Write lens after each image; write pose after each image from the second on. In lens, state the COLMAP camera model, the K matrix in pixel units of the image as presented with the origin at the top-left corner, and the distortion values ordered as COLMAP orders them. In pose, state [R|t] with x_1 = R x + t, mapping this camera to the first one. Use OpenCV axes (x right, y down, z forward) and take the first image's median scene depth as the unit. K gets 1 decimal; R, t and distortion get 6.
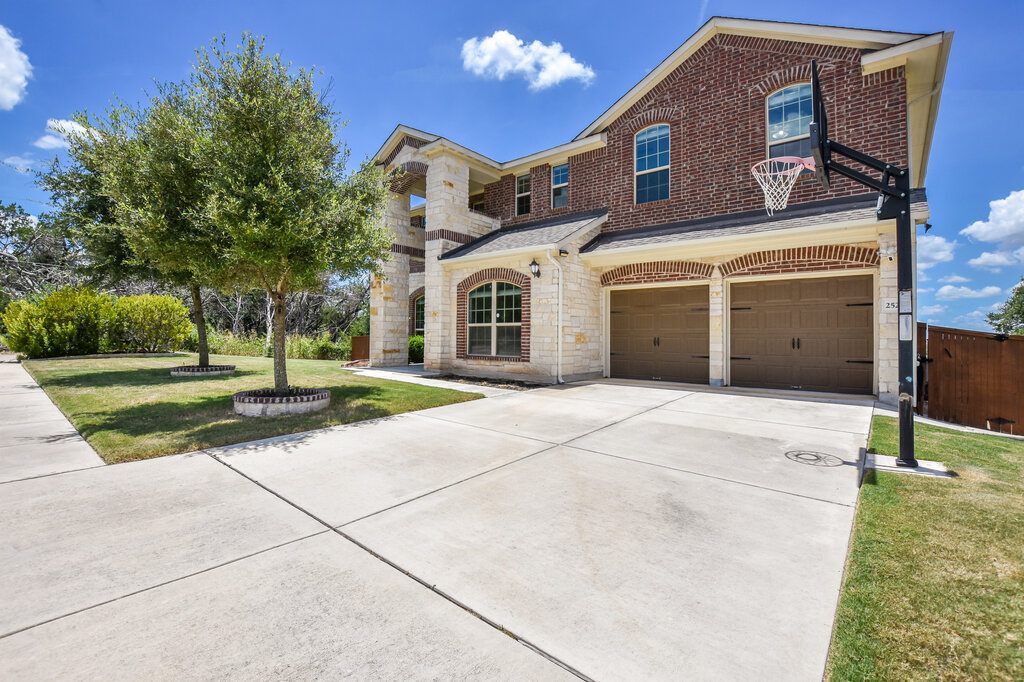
lens RADIAL K [[447.0, 0, 511.0], [0, 447.0, 337.8], [0, 0, 1]] dist [-0.021908, 0.002753]
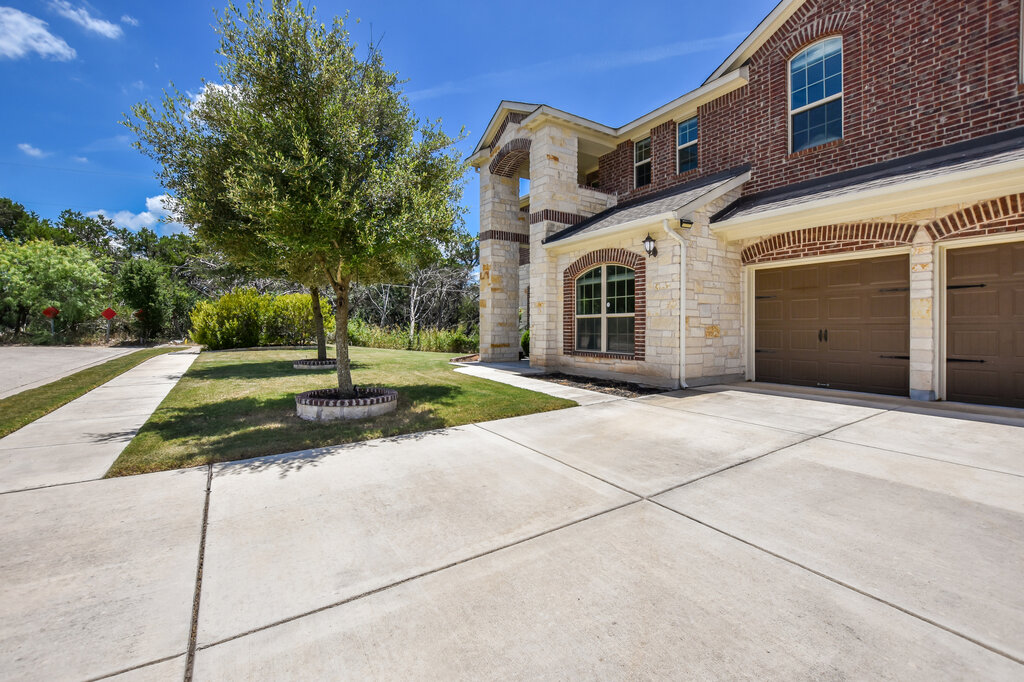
lens RADIAL K [[447.0, 0, 512.8], [0, 447.0, 334.3], [0, 0, 1]] dist [-0.021908, 0.002753]
pose [[0.954903, -0.002476, -0.296909, 0.058656], [0.005227, 0.999950, 0.008474, -0.002752], [0.296874, -0.009644, 0.954868, 0.162476]]
